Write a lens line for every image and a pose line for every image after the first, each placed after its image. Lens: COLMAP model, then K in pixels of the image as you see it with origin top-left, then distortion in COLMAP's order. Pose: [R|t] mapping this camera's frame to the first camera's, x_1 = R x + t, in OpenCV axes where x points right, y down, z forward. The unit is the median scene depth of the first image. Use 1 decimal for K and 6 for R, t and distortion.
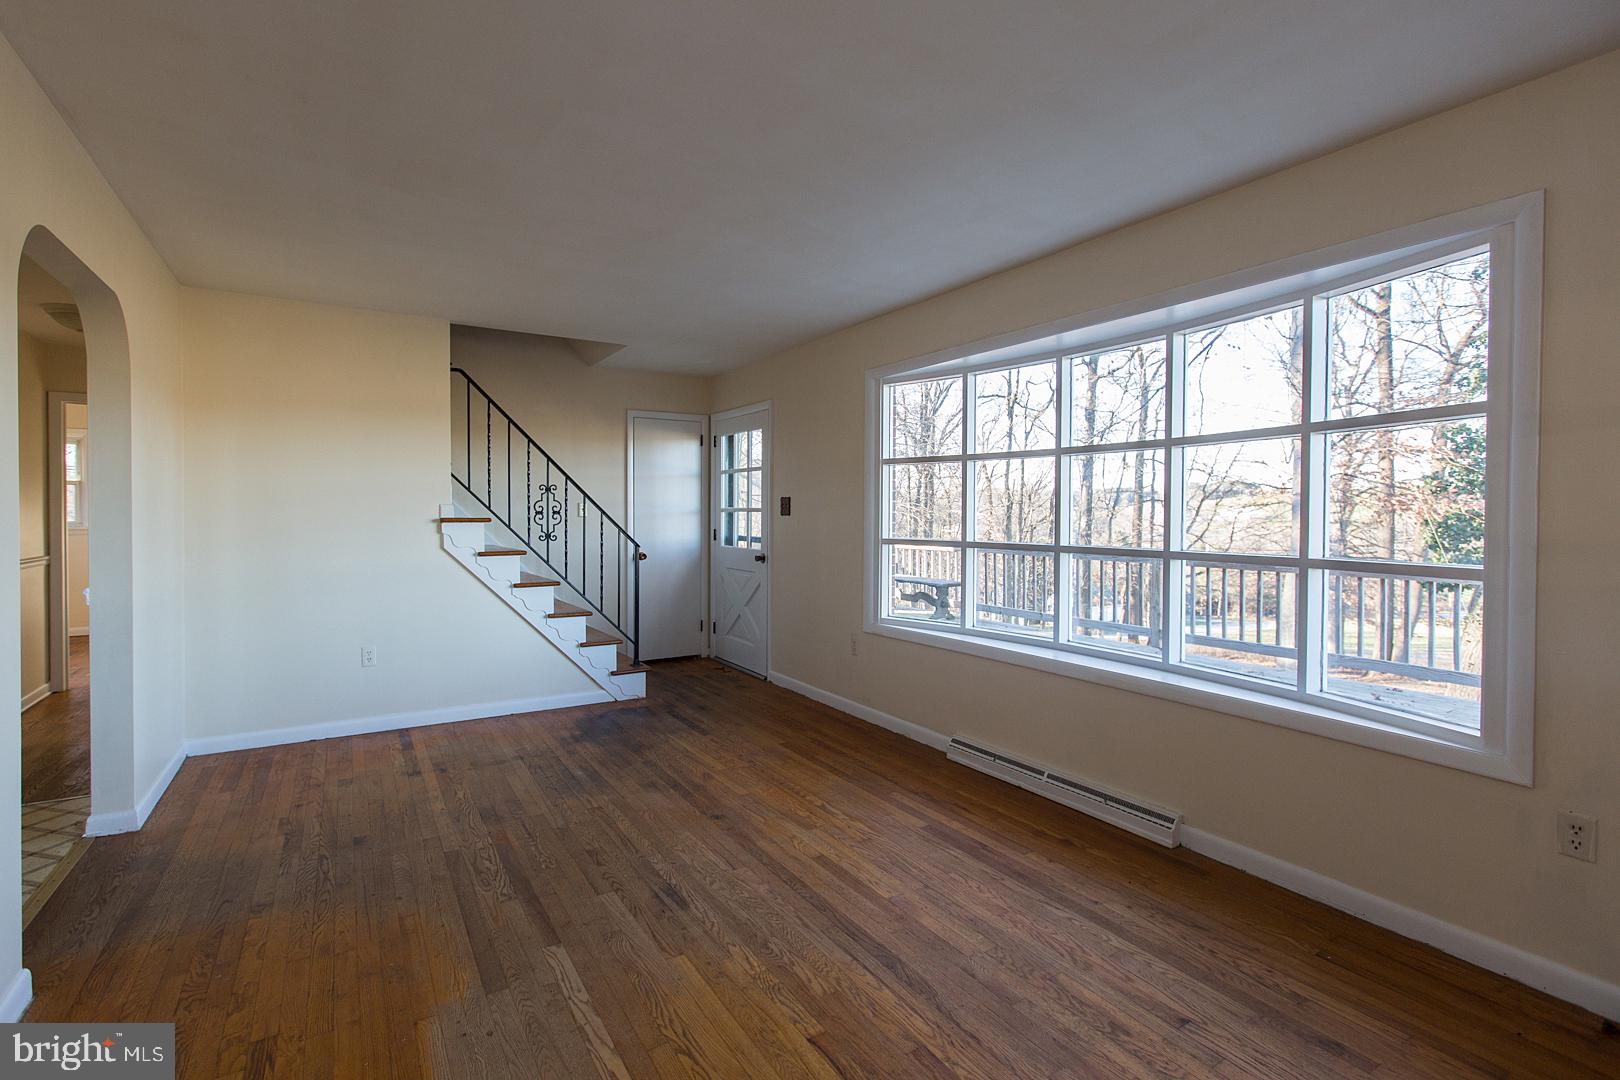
lens RADIAL K [[743.7, 0, 788.0], [0, 743.7, 520.1], [0, 0, 1]] dist [-0.000098, -0.000176]
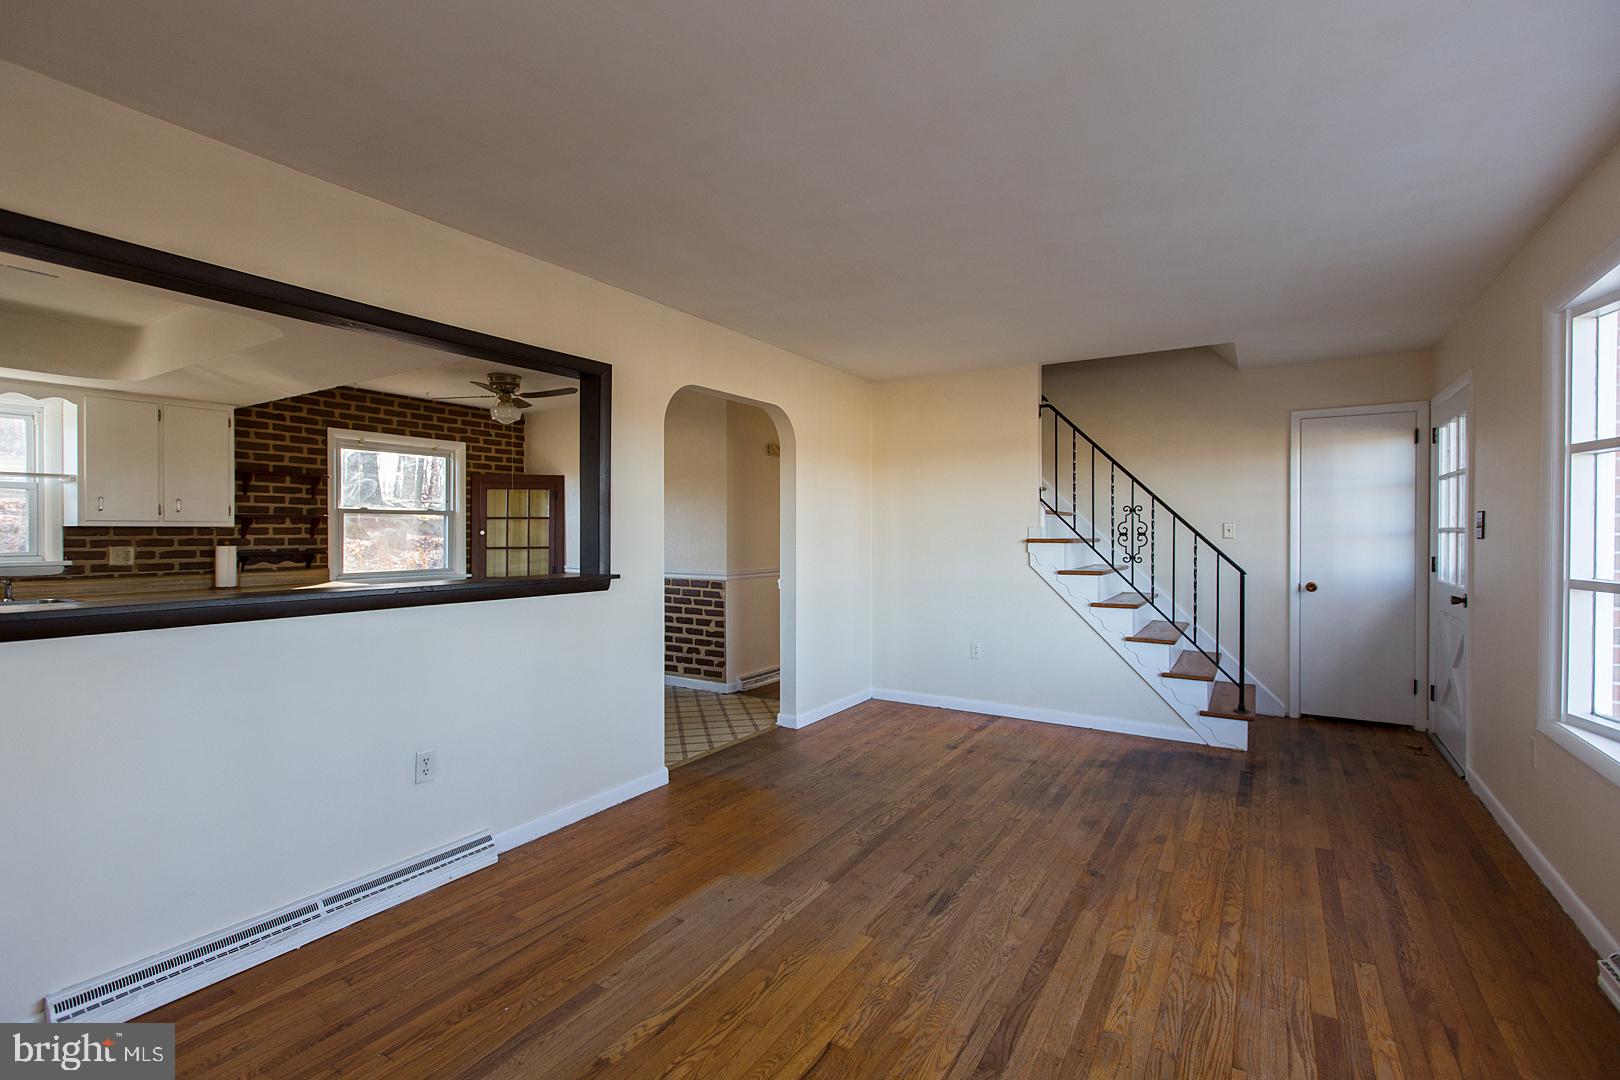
lens RADIAL K [[721.2, 0, 810.5], [0, 721.2, 533.9], [0, 0, 1]] dist [0.004171, -0.003755]
pose [[0.449745, 0.001138, -0.893156, 0.462919], [-0.007751, 0.999967, -0.002629, -0.006095], [0.893123, 0.008105, 0.449739, 0.259267]]
